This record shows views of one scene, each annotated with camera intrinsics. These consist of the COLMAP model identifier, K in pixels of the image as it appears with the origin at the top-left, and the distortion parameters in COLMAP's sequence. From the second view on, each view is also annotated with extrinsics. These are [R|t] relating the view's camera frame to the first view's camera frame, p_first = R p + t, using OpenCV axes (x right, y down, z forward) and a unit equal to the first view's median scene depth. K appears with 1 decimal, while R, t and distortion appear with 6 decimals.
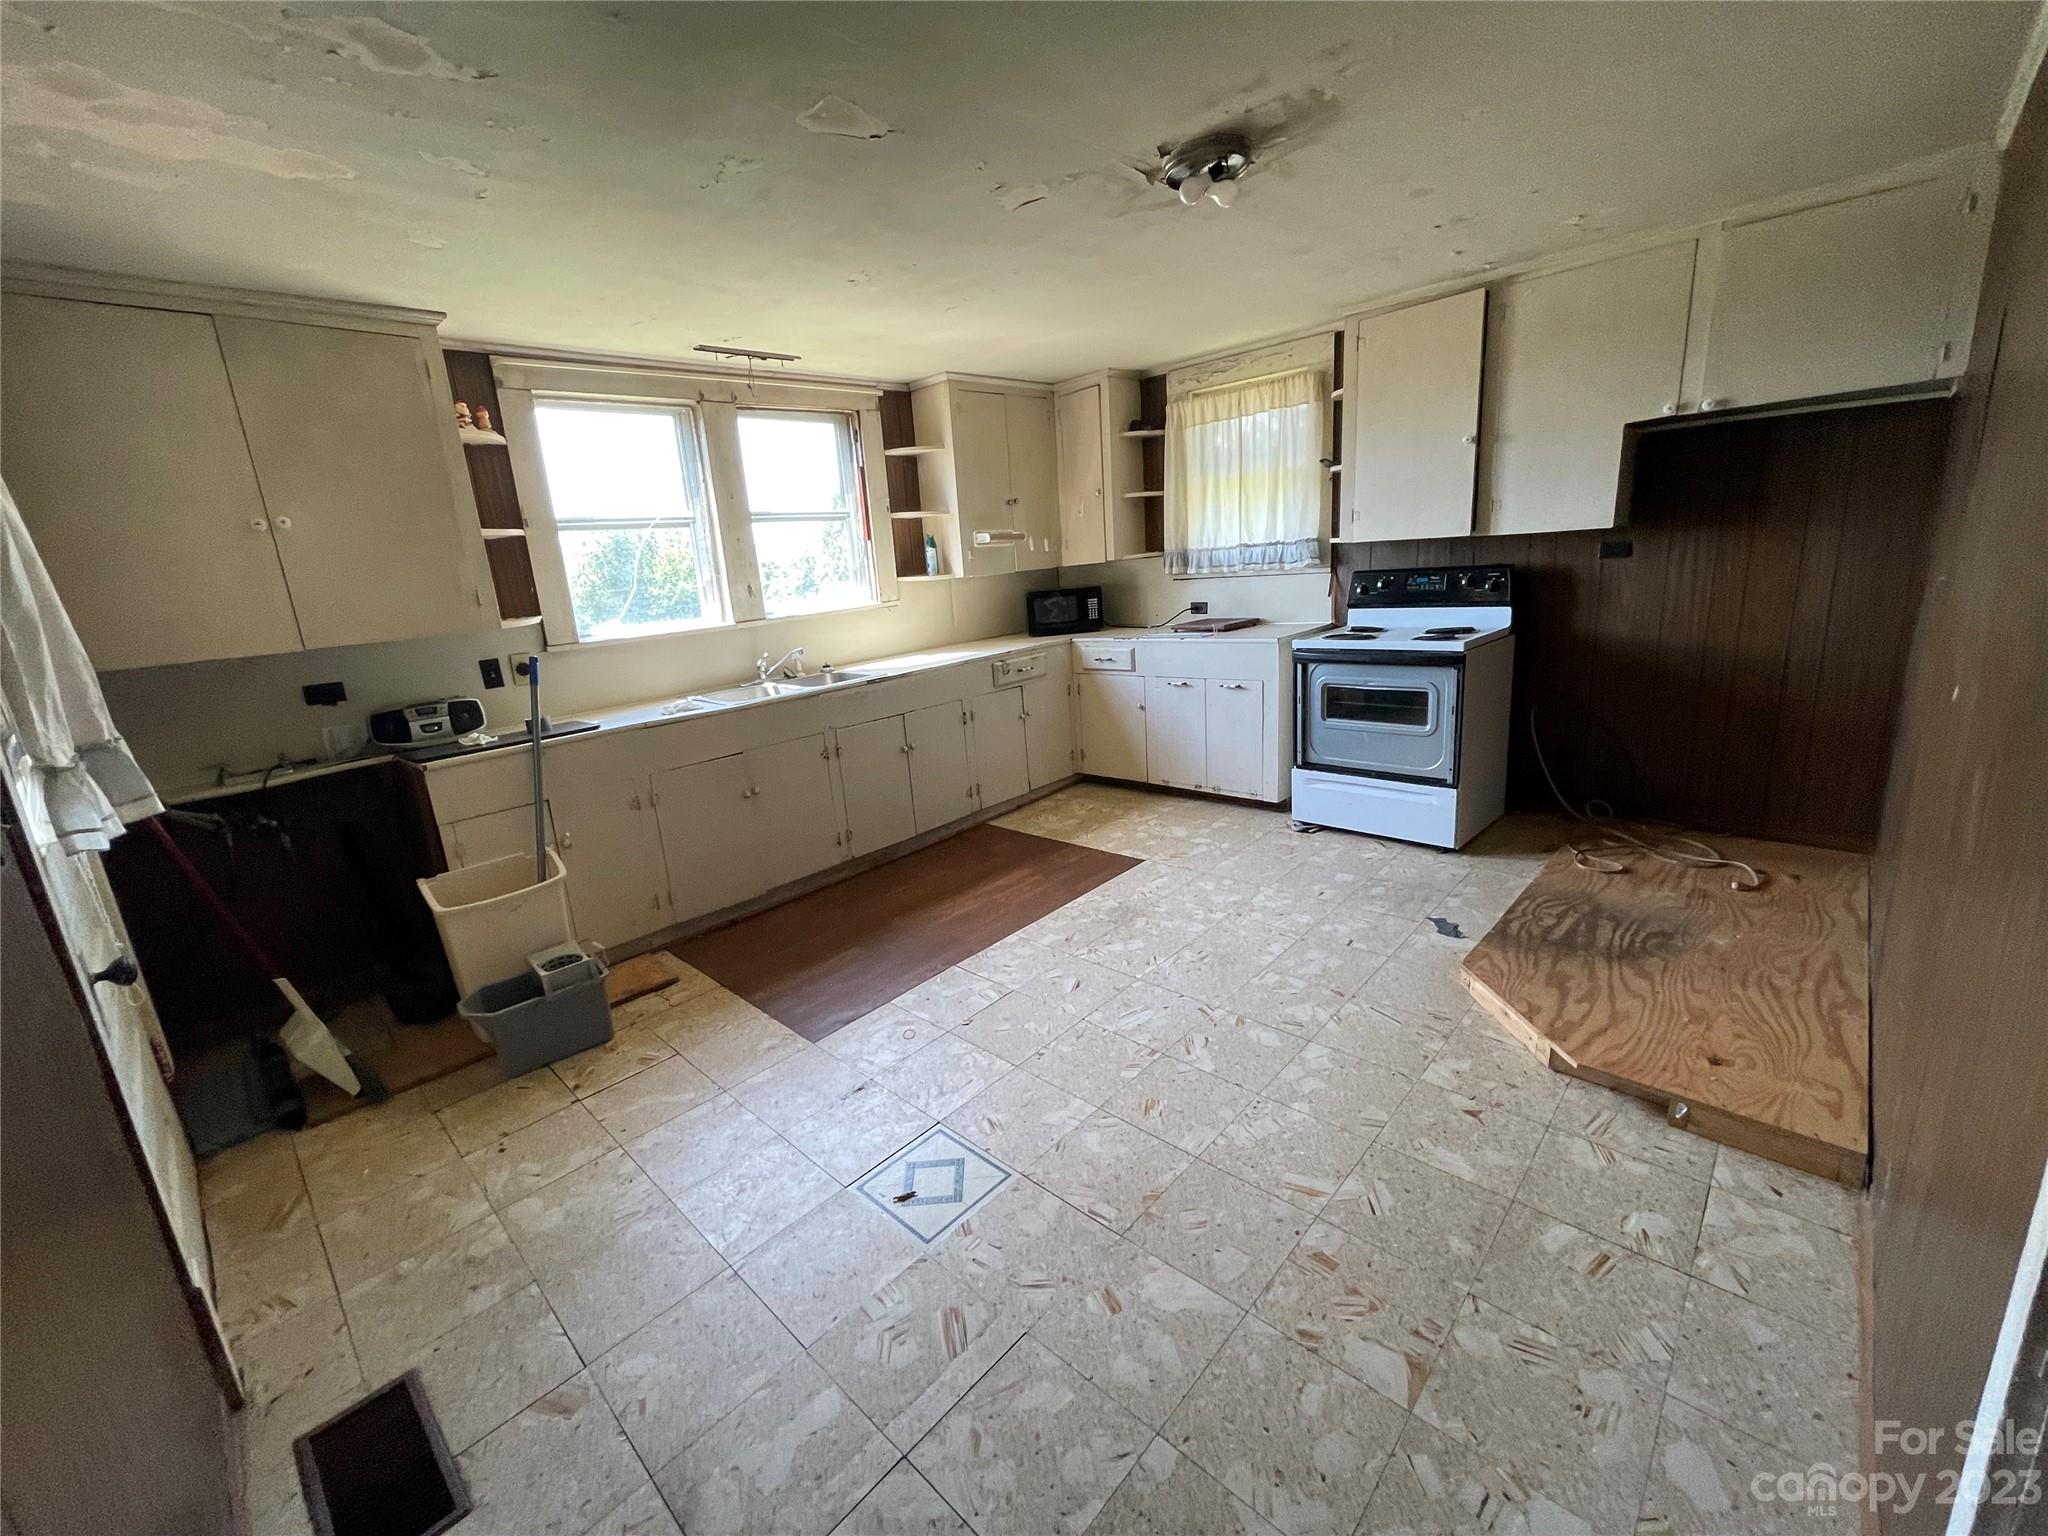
lens RADIAL K [[828.6, 0, 1032.4], [0, 828.6, 780.3], [0, 0, 1]] dist [0.001492, -0.000183]
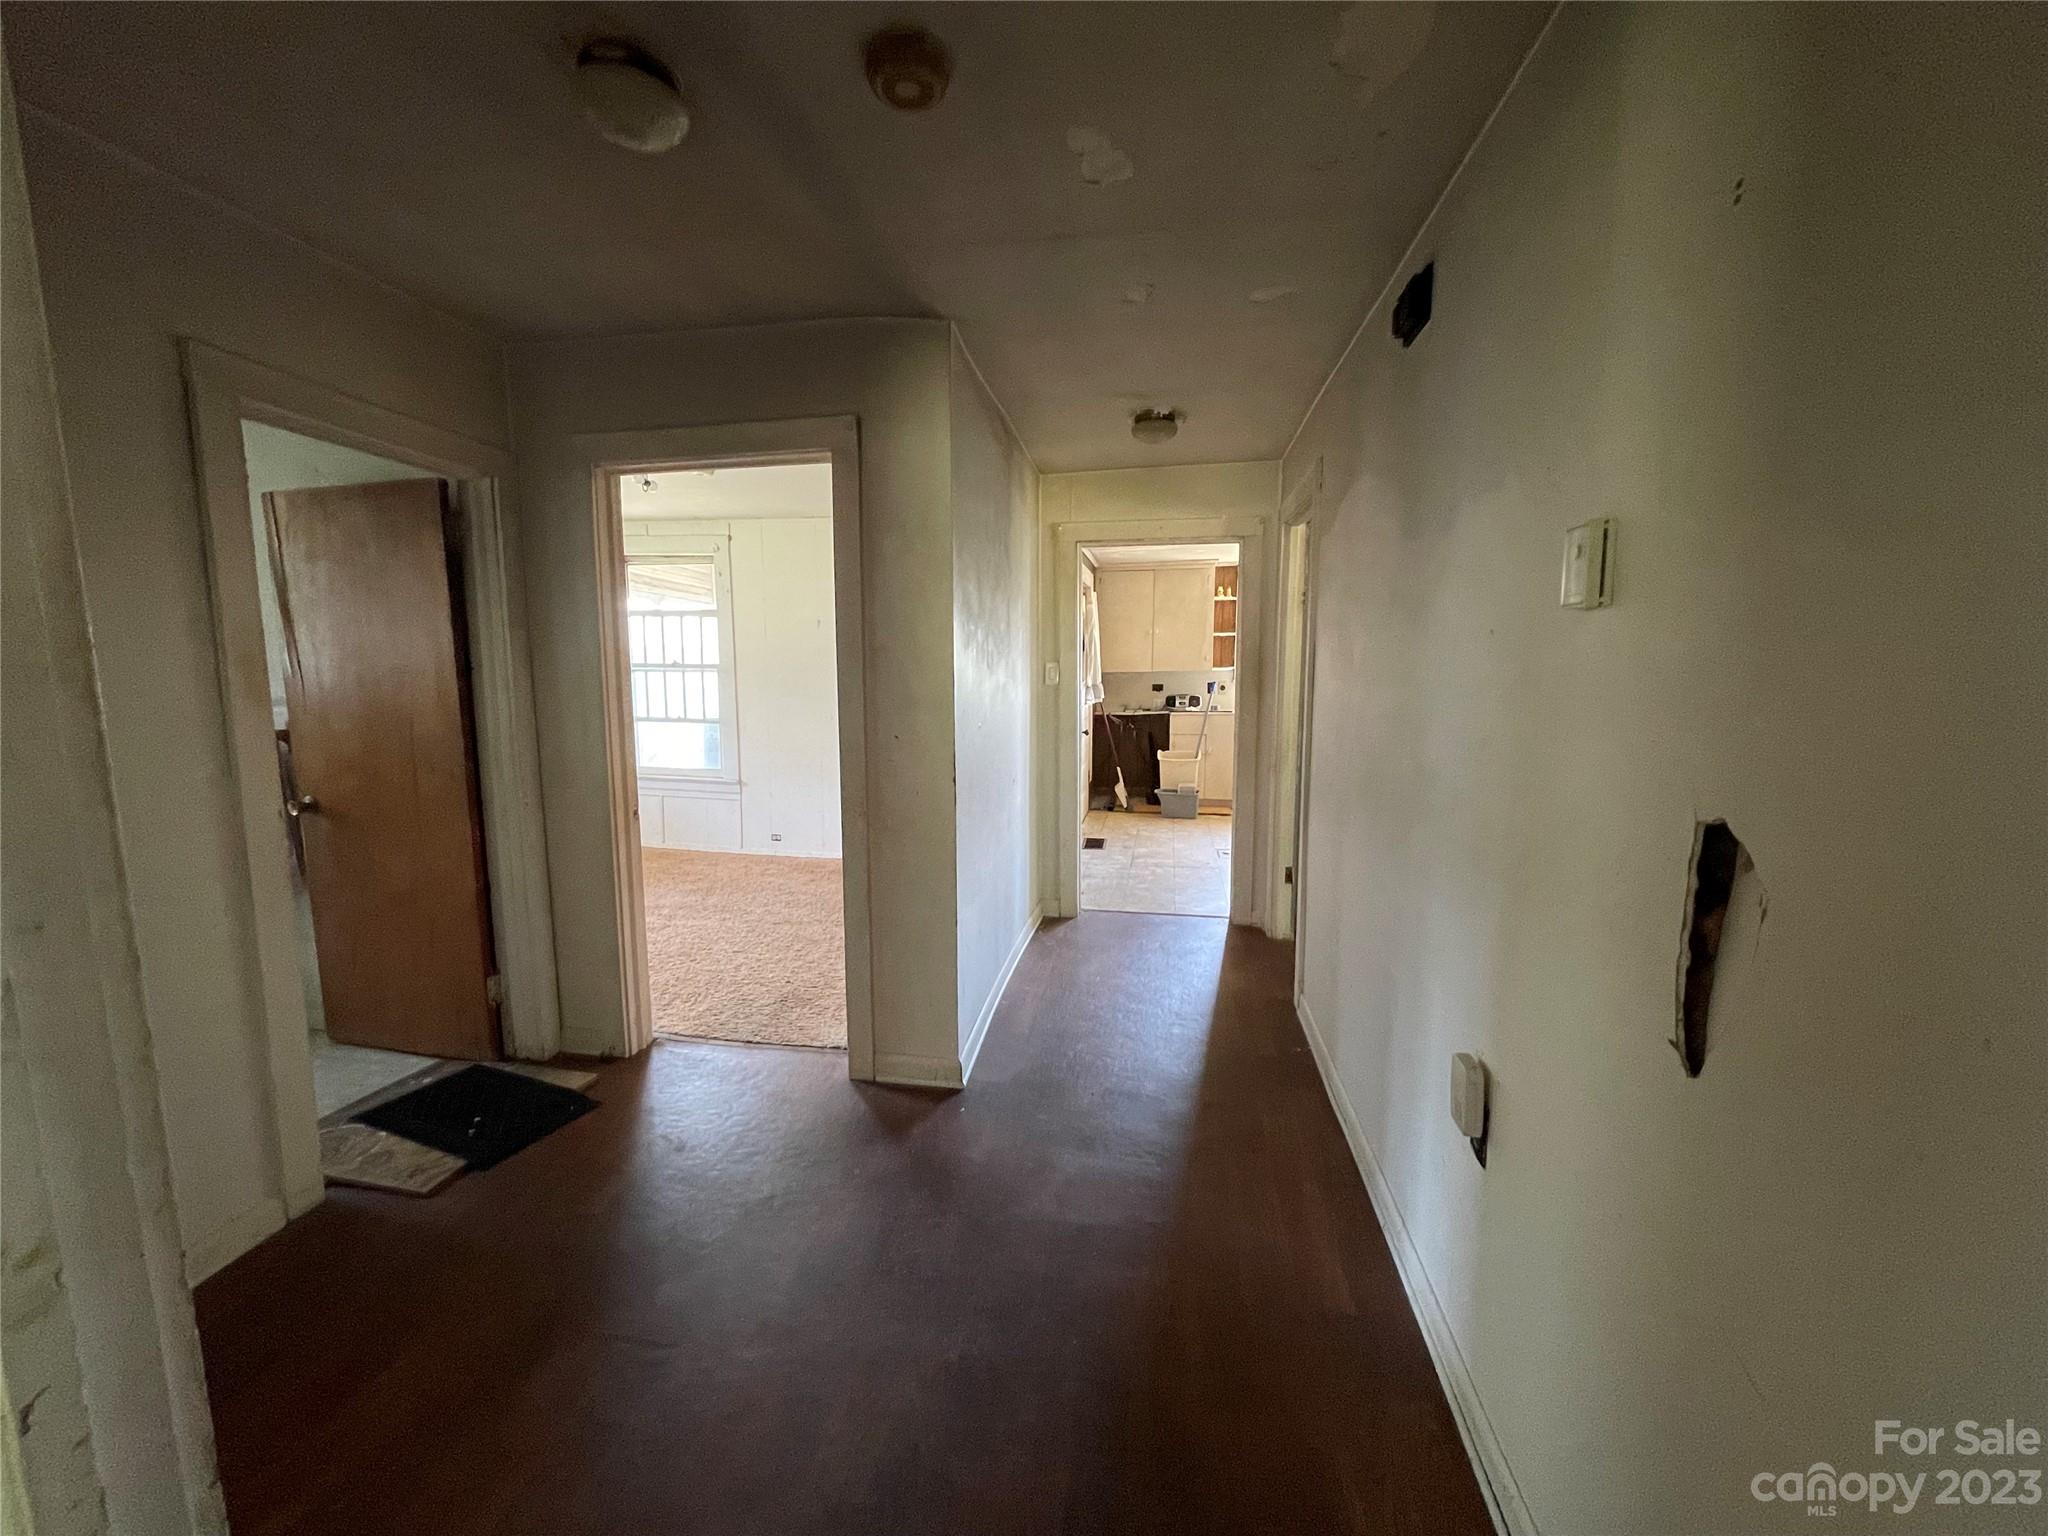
lens RADIAL K [[828.6, 0, 1022.3], [0, 828.6, 767.4], [0, 0, 1]] dist [0.001492, -0.000183]
pose [[0.557172, 0.177473, -0.811211, 1.307364], [-0.242668, 0.969050, 0.045329, 0.153156], [0.794148, 0.171599, 0.582994, -1.029298]]
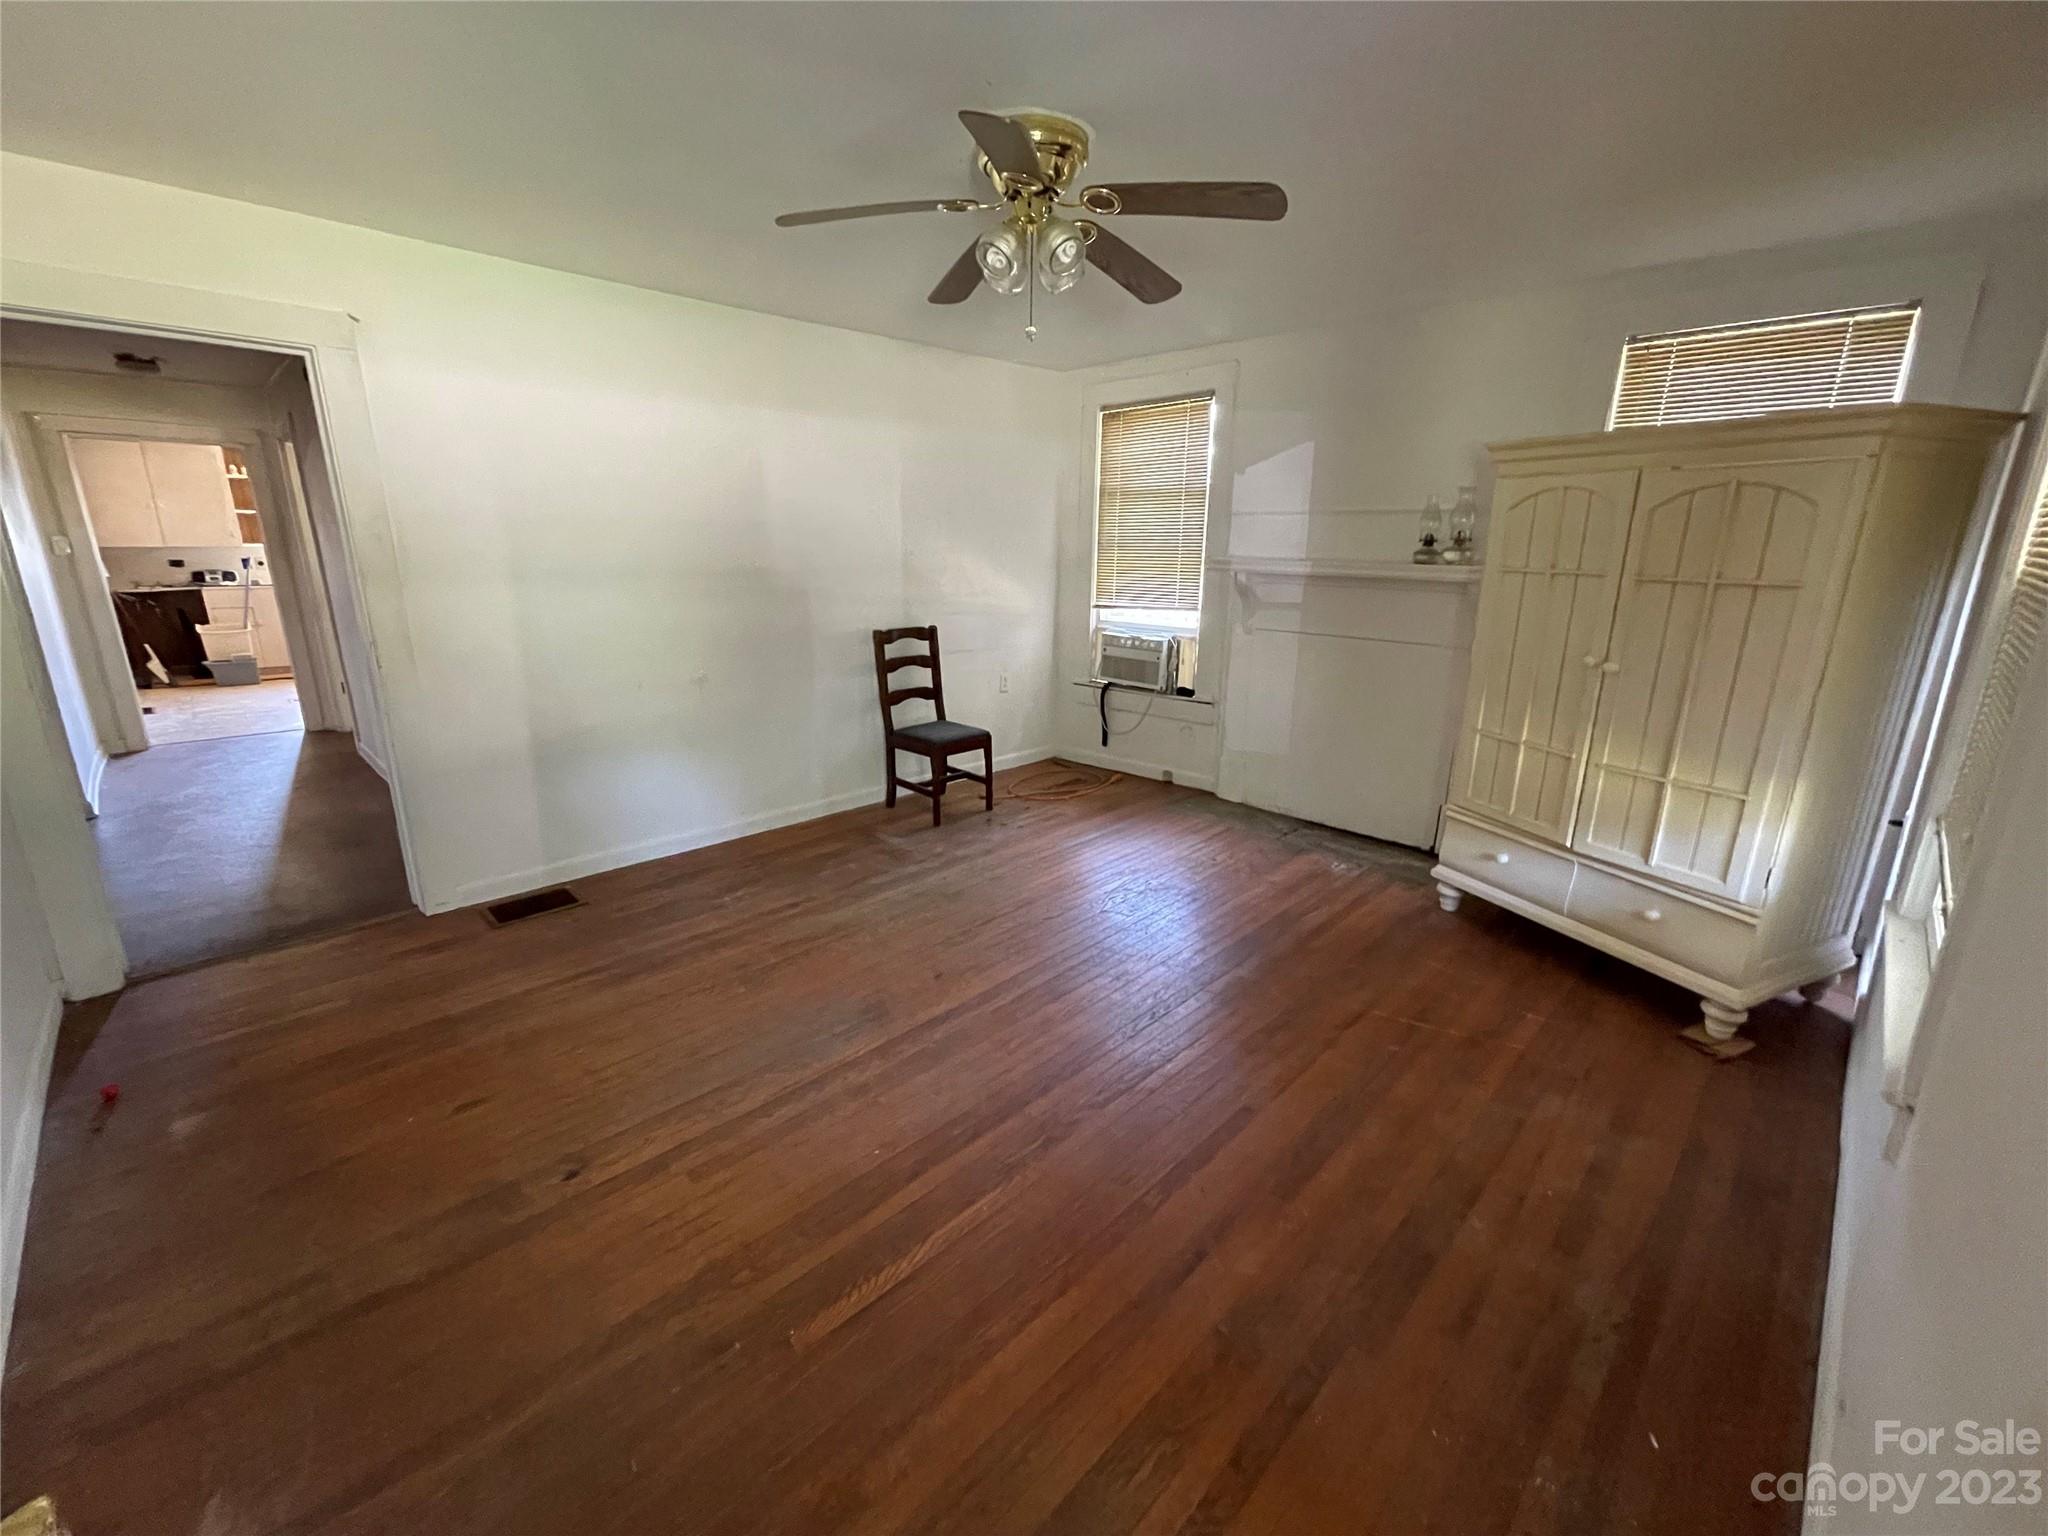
lens RADIAL K [[828.6, 0, 1010.9], [0, 828.6, 764.7], [0, 0, 1]] dist [0.001492, -0.000183]
pose [[0.996454, 0.083861, -0.006843, 2.198487], [-0.083766, 0.996397, 0.013255, 0.324702], [0.007930, -0.012635, 0.999889, -1.941047]]
